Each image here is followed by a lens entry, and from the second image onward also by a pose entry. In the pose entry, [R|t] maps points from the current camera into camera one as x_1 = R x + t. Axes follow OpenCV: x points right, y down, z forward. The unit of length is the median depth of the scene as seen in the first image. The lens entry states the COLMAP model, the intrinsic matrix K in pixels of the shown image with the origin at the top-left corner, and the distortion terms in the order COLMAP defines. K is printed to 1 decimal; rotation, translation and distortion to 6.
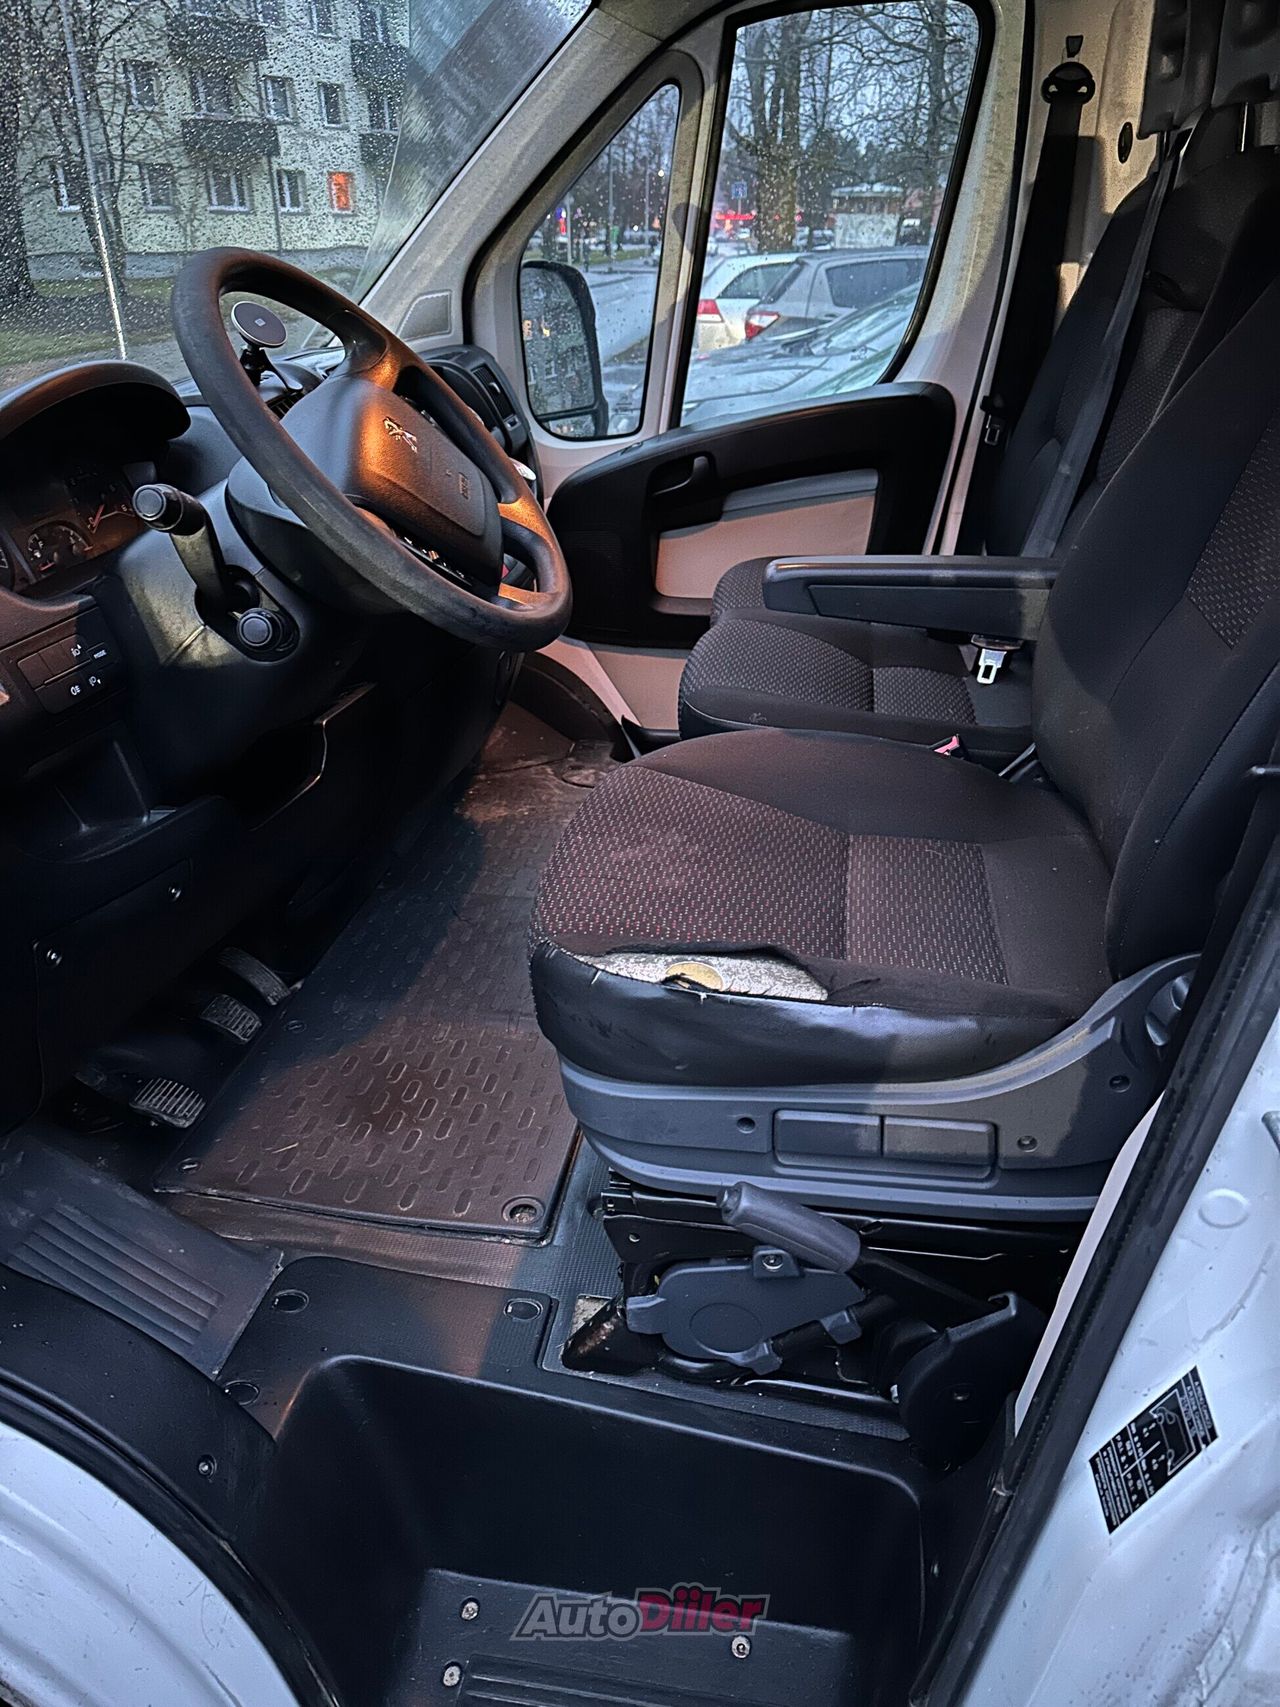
lens RADIAL K [[1205.4, 0, 640.0], [0, 1205.4, 853.5], [0, 0, 1]] dist [0.044033, -0.054576]
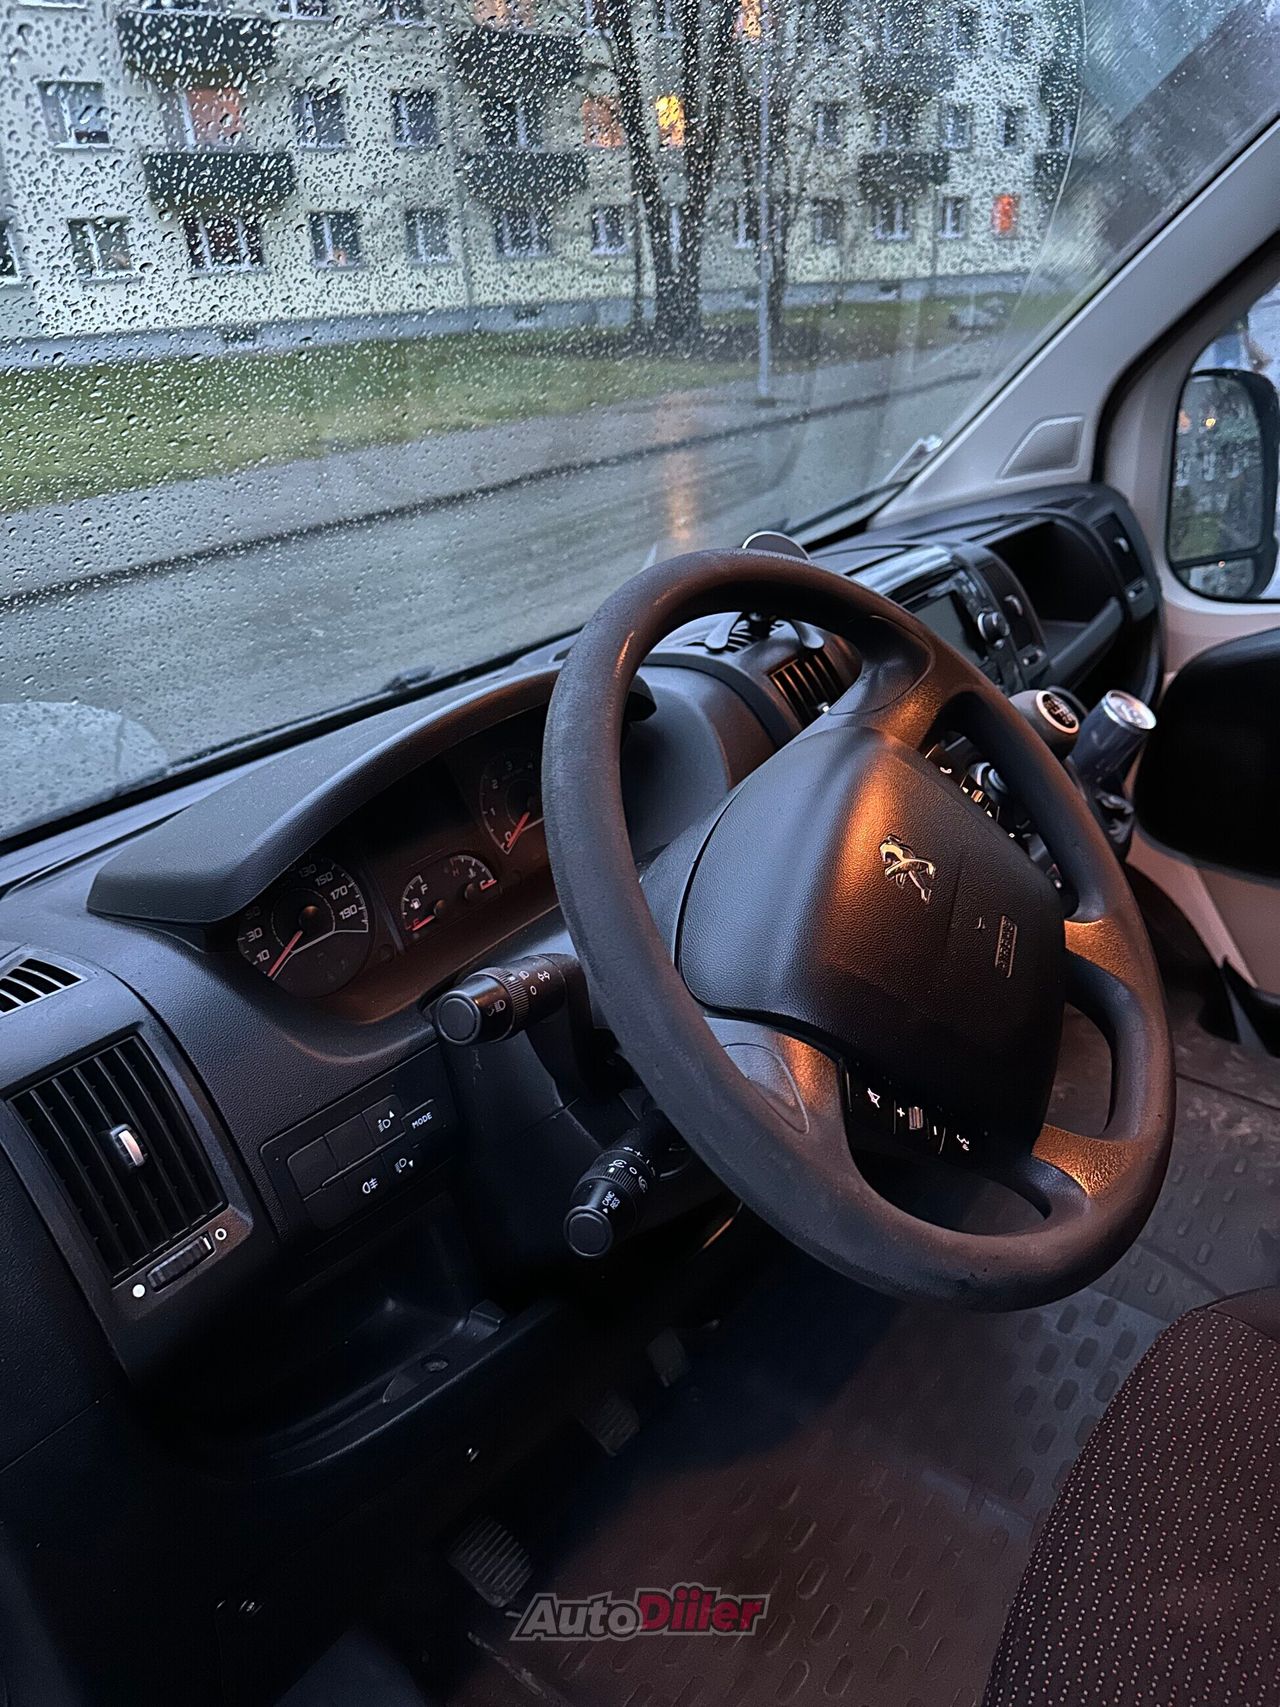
lens RADIAL K [[1199.9, 0, 640.0], [0, 1199.9, 853.5], [0, 0, 1]] dist [0.045059, -0.105777]
pose [[0.886520, 0.166027, -0.431876, -0.036445], [-0.168389, 0.985166, 0.033073, -0.213155], [0.430961, 0.043403, 0.901326, 0.253165]]
